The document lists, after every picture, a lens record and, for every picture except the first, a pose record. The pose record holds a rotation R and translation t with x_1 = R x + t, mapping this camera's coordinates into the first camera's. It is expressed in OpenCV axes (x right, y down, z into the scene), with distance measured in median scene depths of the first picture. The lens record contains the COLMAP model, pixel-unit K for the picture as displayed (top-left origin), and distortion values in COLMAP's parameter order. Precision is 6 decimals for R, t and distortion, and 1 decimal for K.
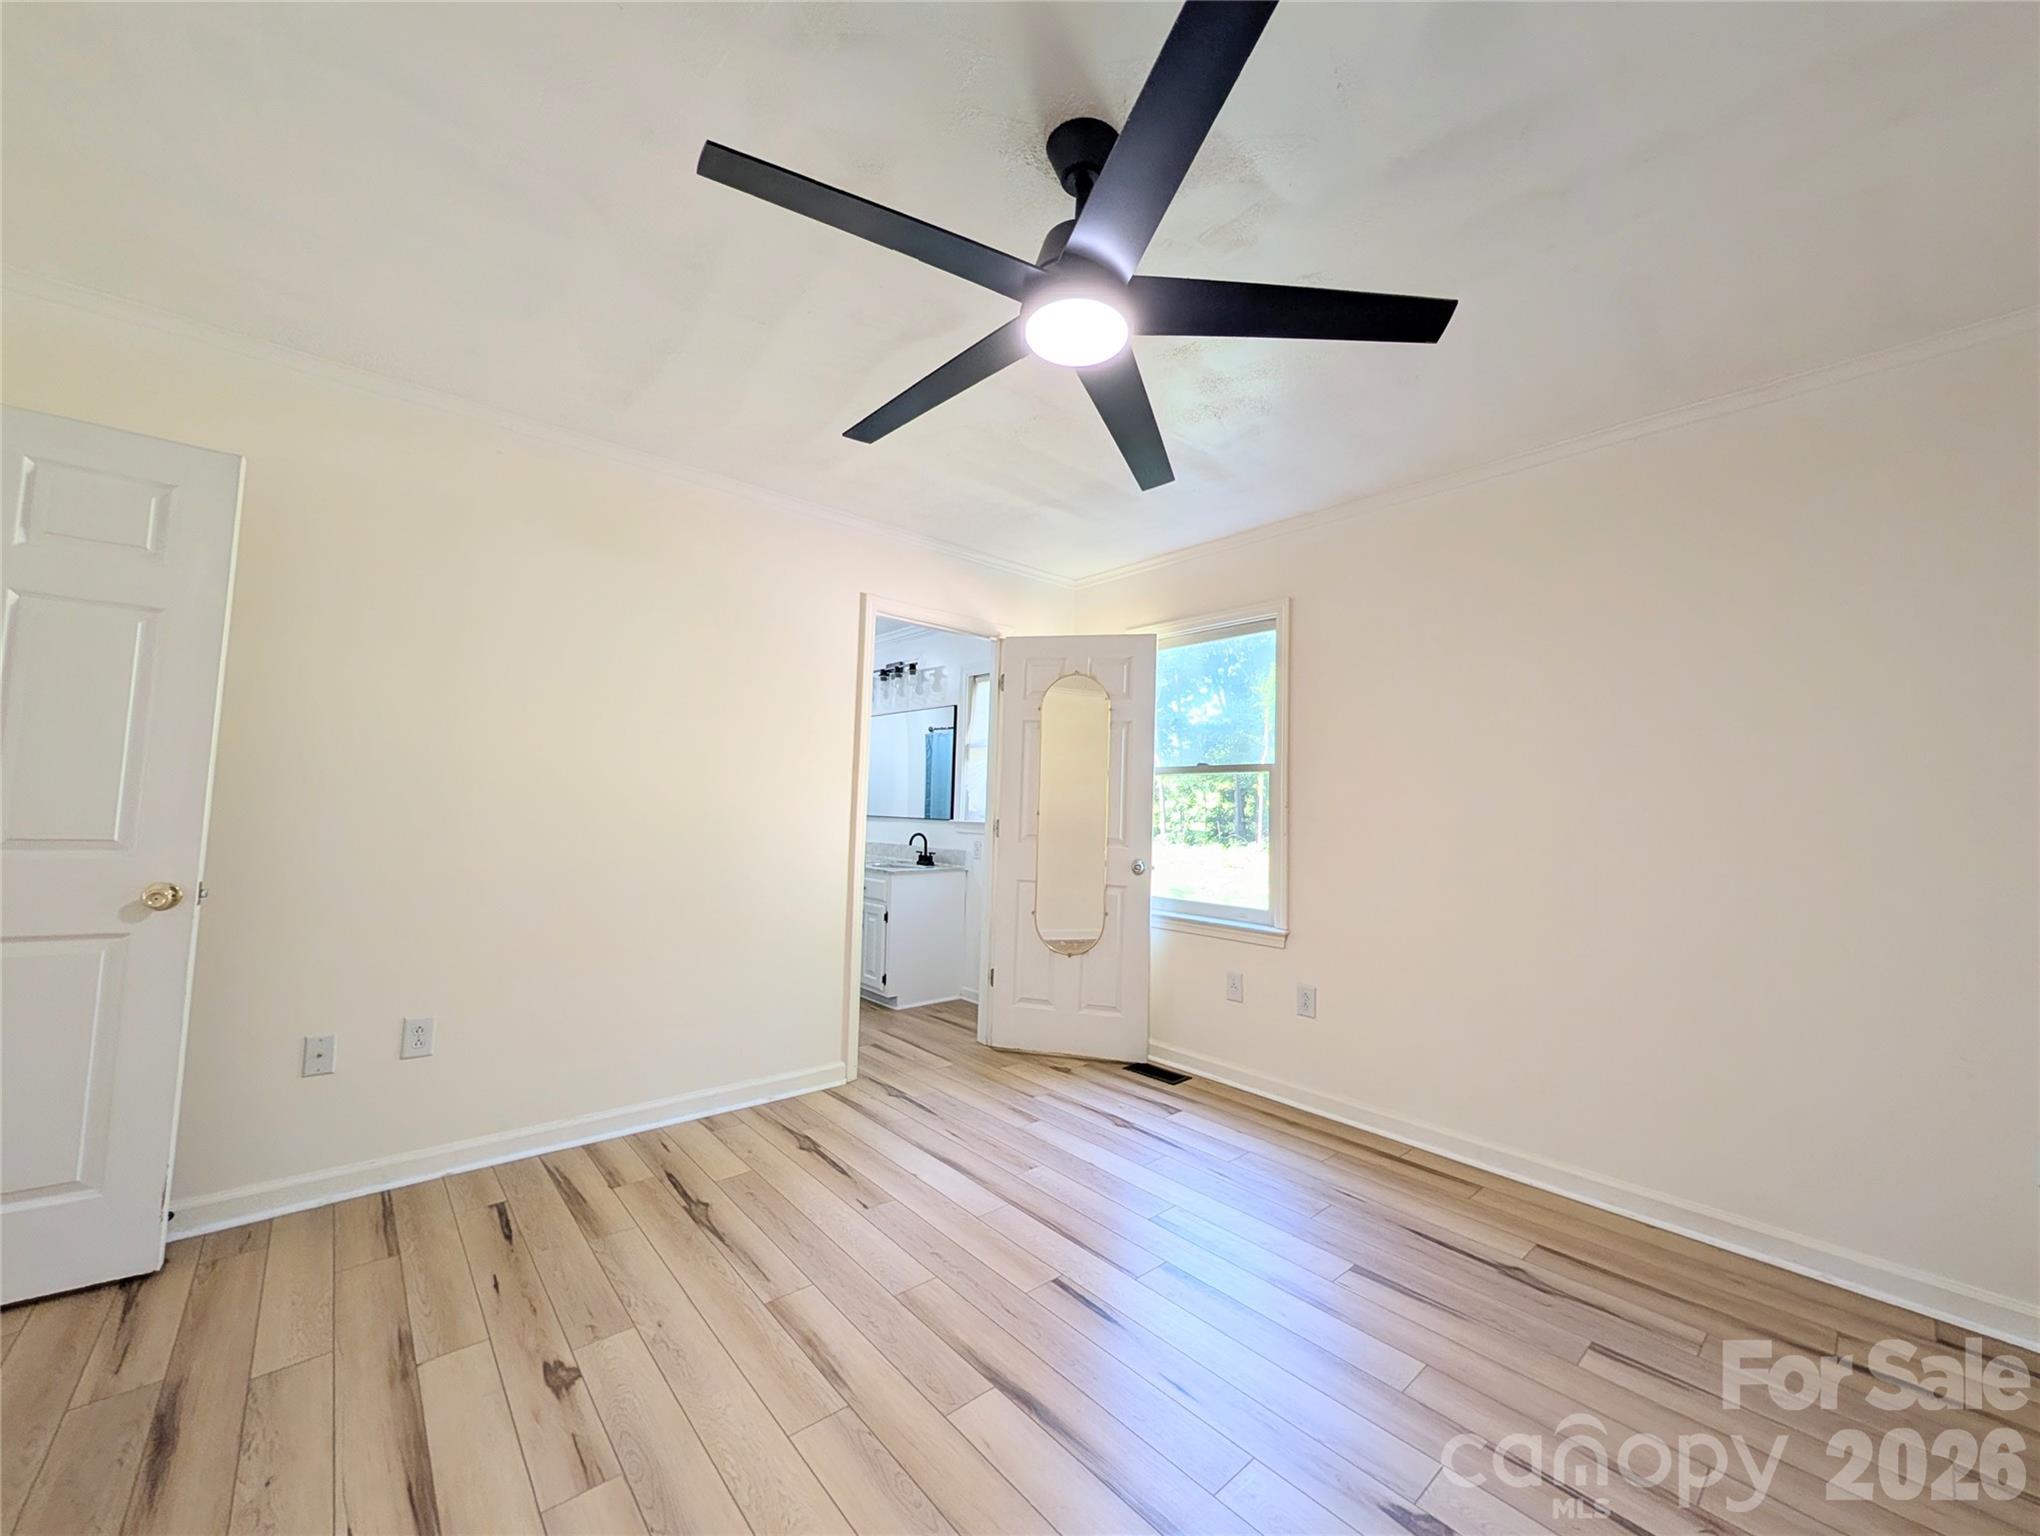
lens RADIAL K [[783.4, 0, 1016.2], [0, 783.4, 768.1], [0, 0, 1]] dist [-0.002375, -0.000109]
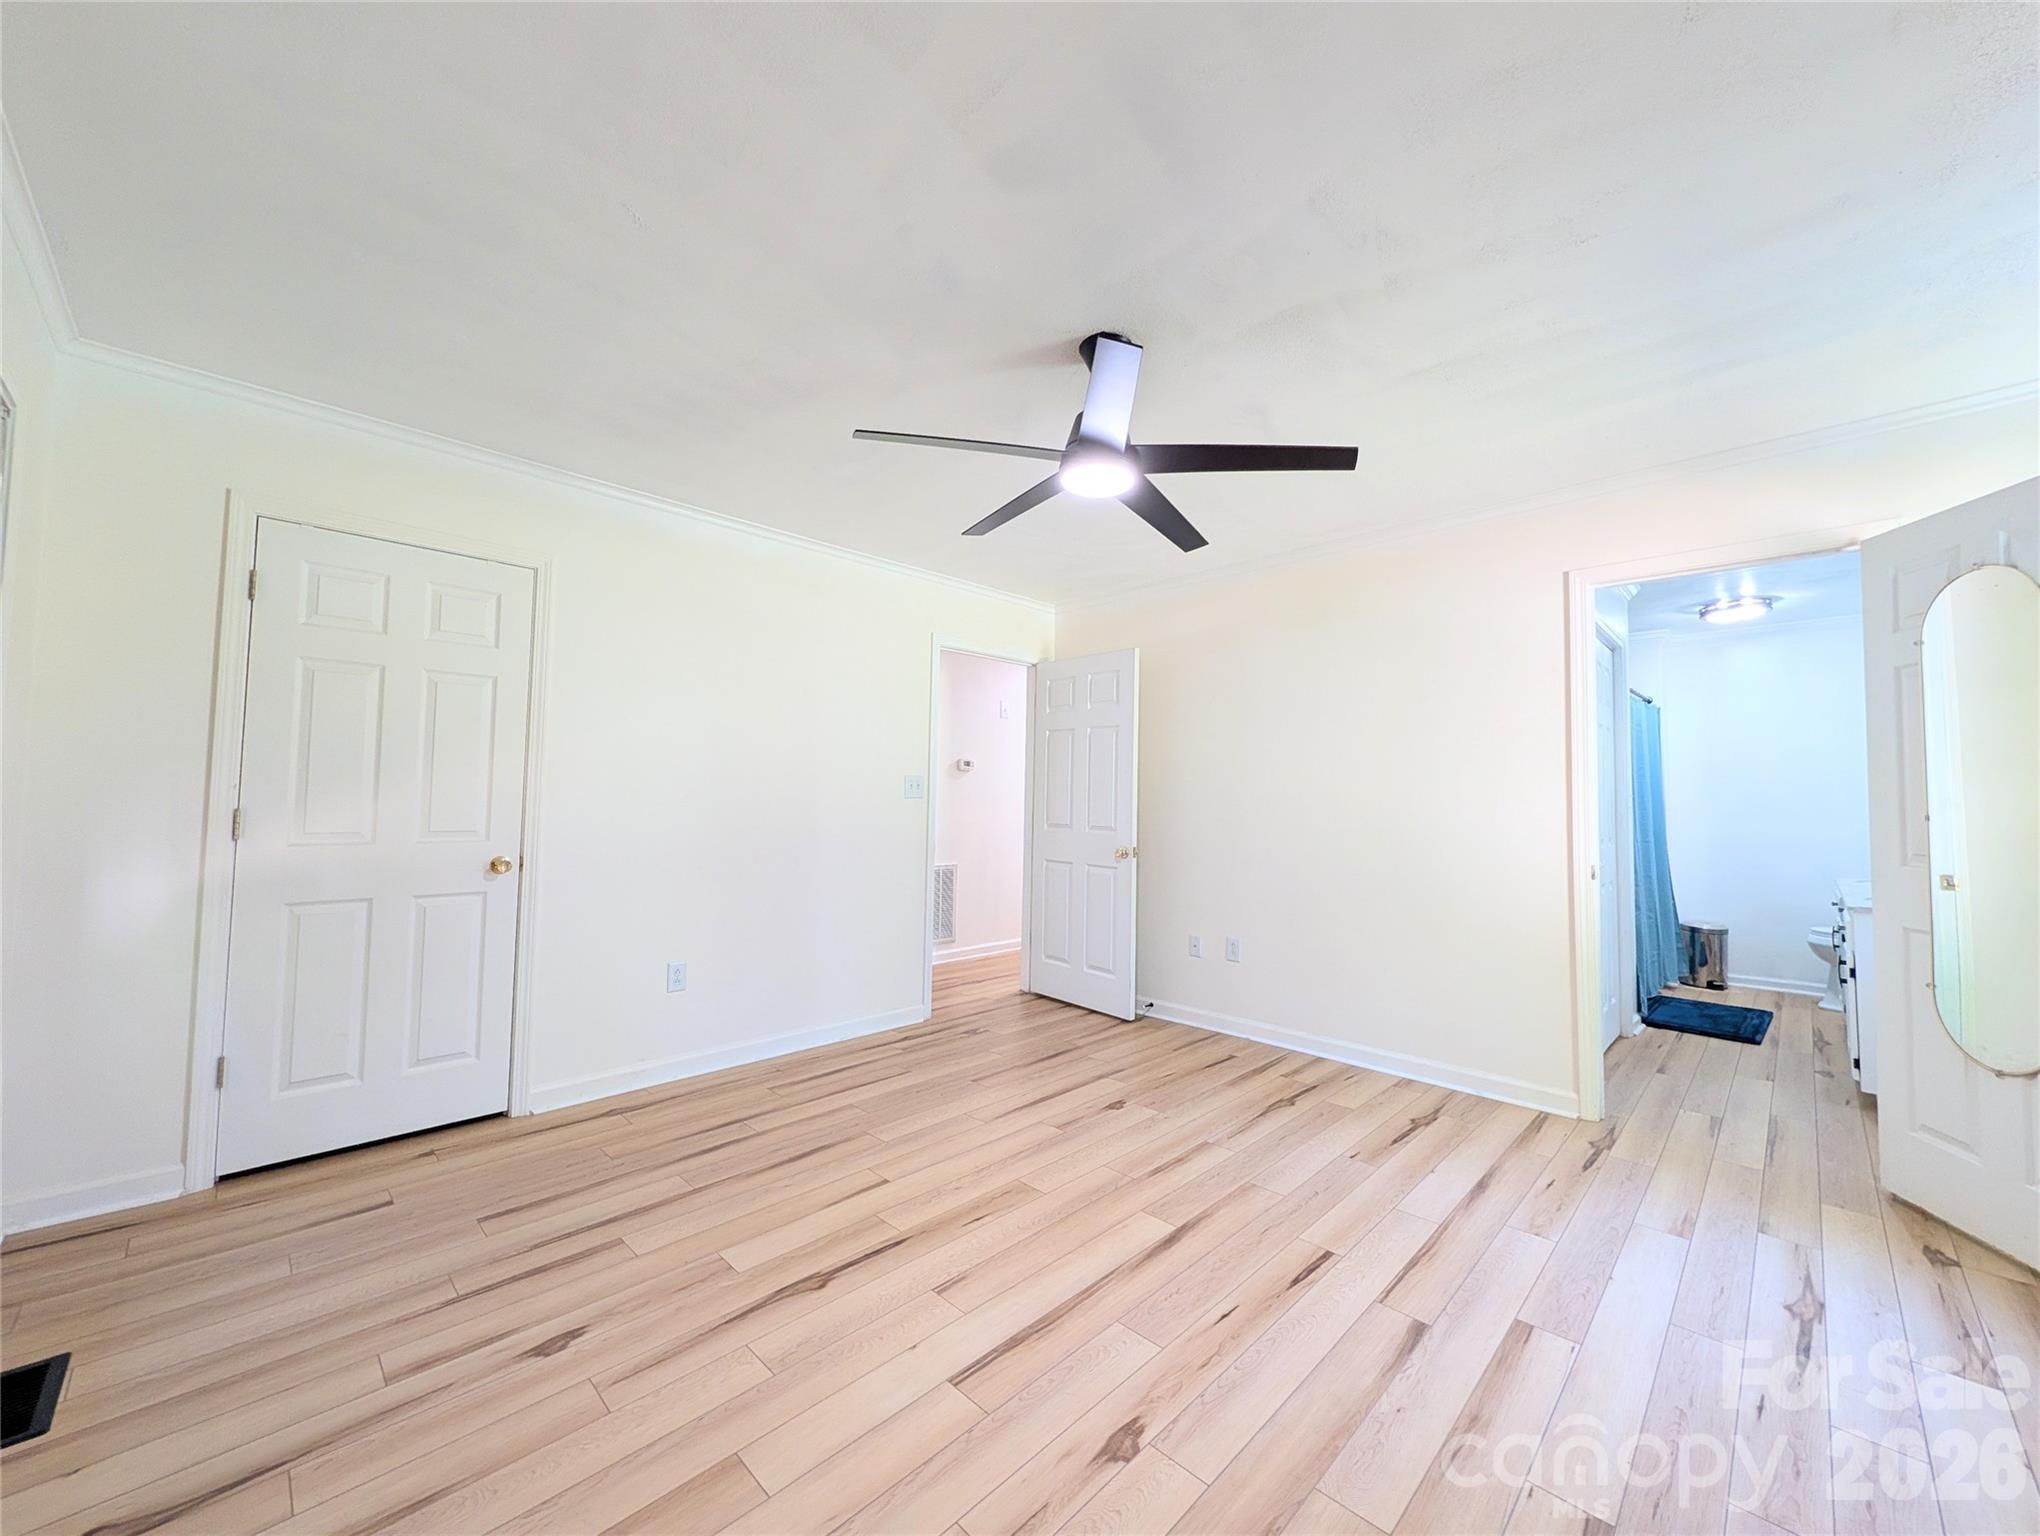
lens RADIAL K [[783.4, 0, 1027.7], [0, 783.4, 768.3], [0, 0, 1]] dist [-0.002375, -0.000109]
pose [[0.073130, -0.070763, -0.994809, 0.735879], [0.043288, 0.996765, -0.067720, 0.041645], [0.996383, -0.038110, 0.075956, 0.361257]]
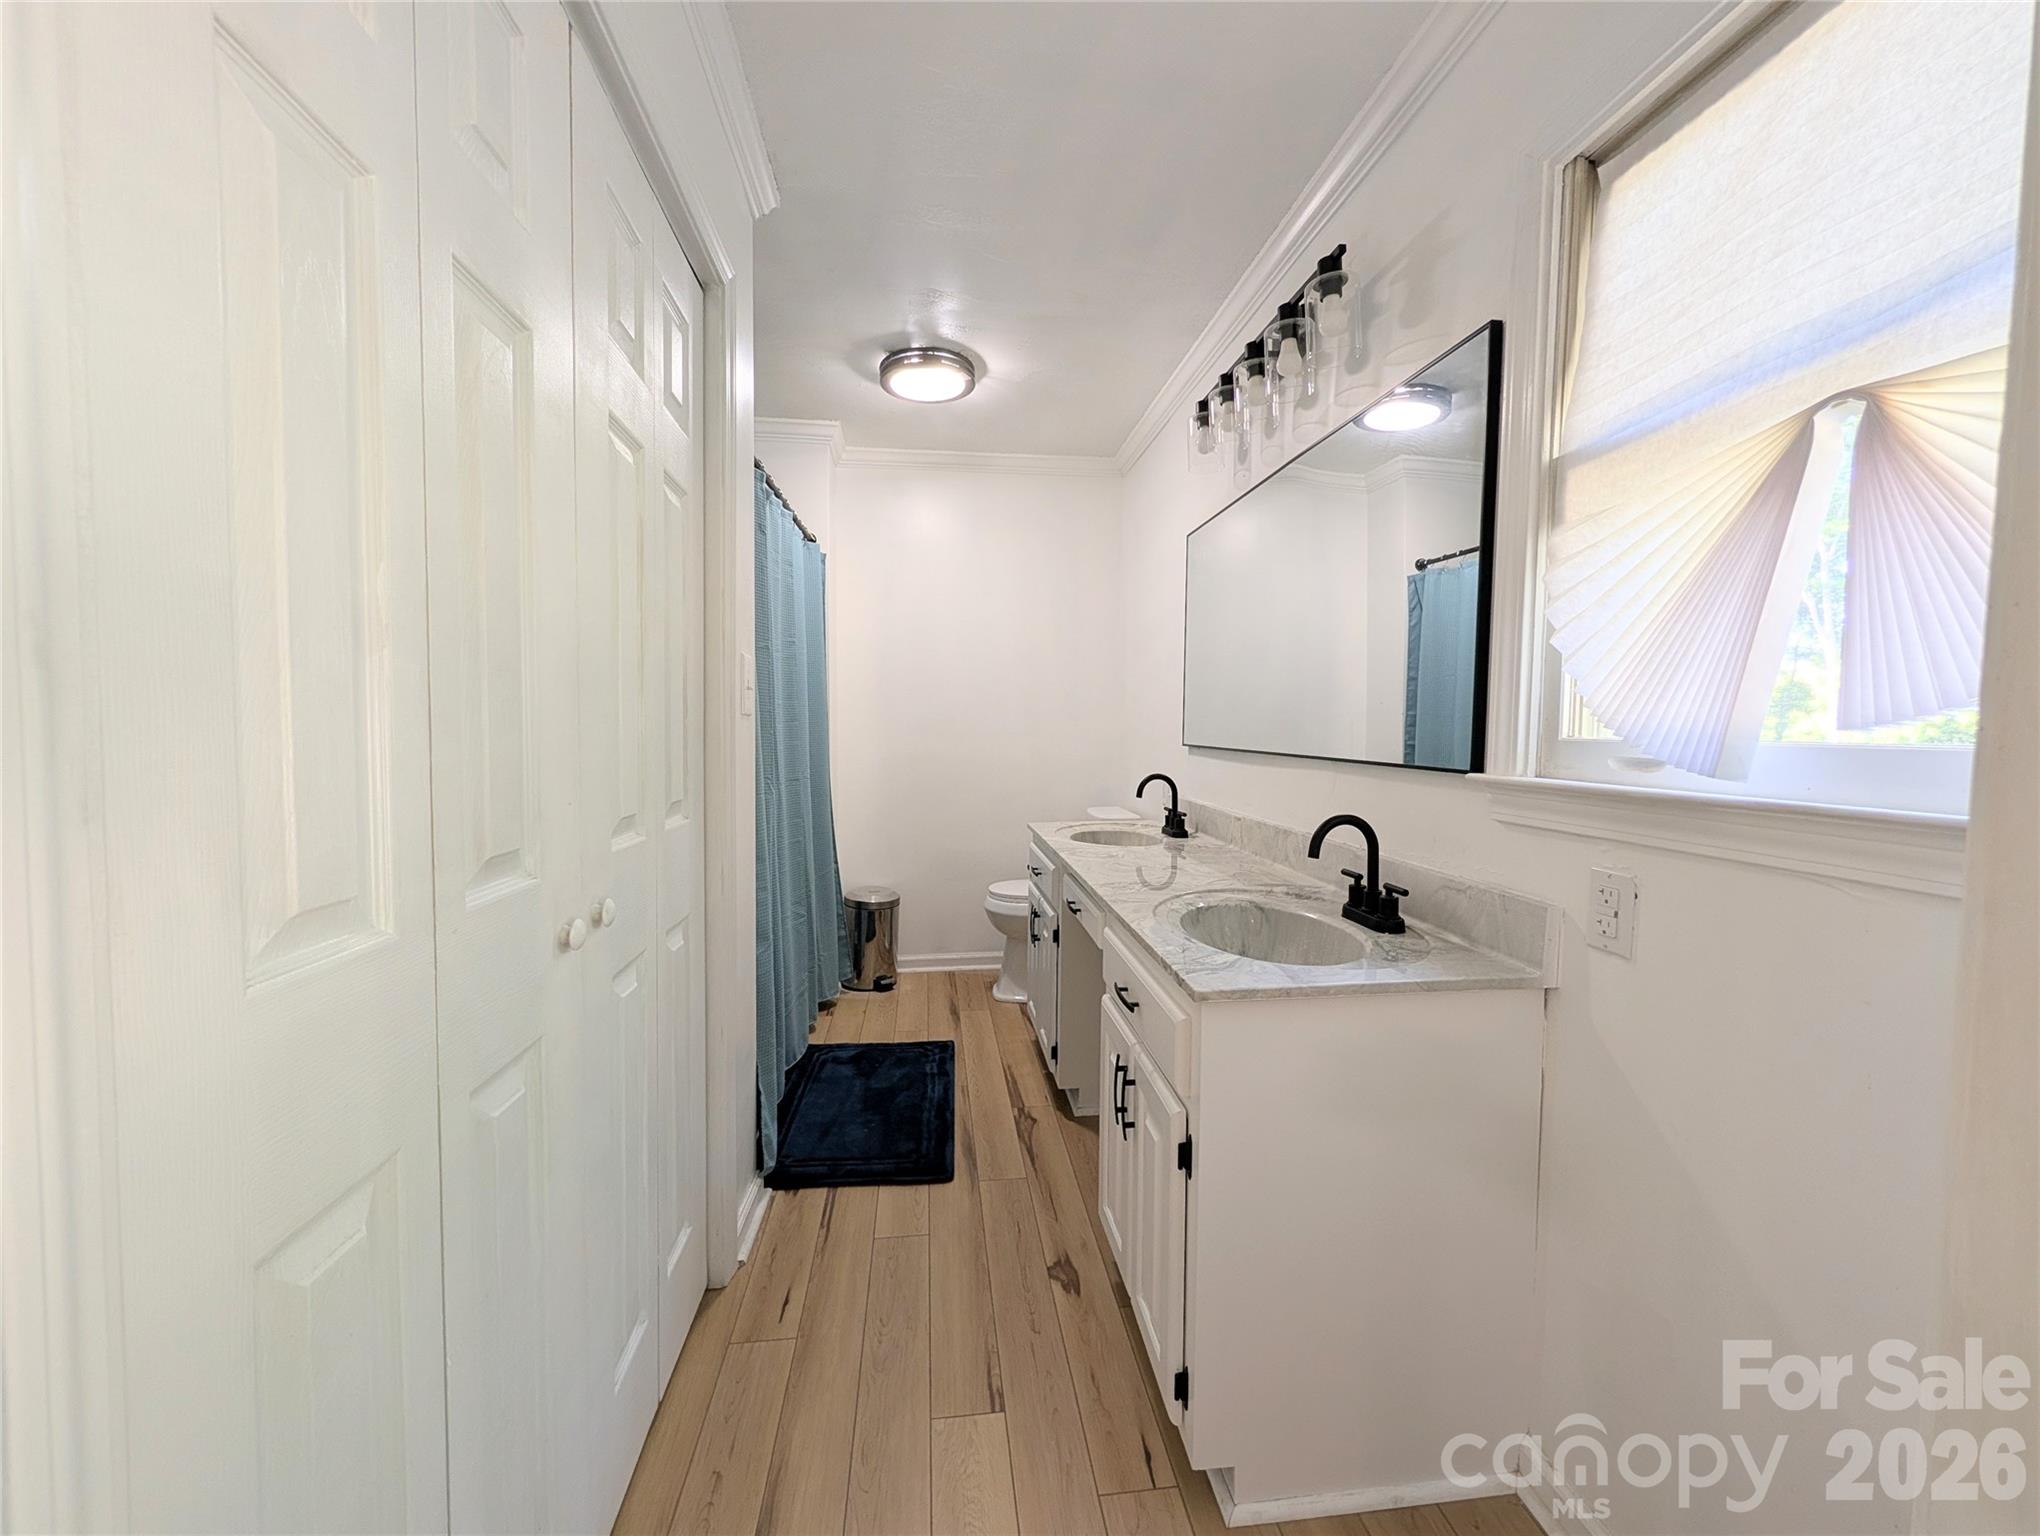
lens RADIAL K [[783.4, 0, 1019.7], [0, 783.4, 760.5], [0, 0, 1]] dist [-0.002375, -0.000109]
pose [[0.826013, 0.010430, -0.563555, -0.104487], [0.040004, 0.996223, 0.077072, 0.060285], [0.562230, -0.086207, 0.822476, 1.191597]]
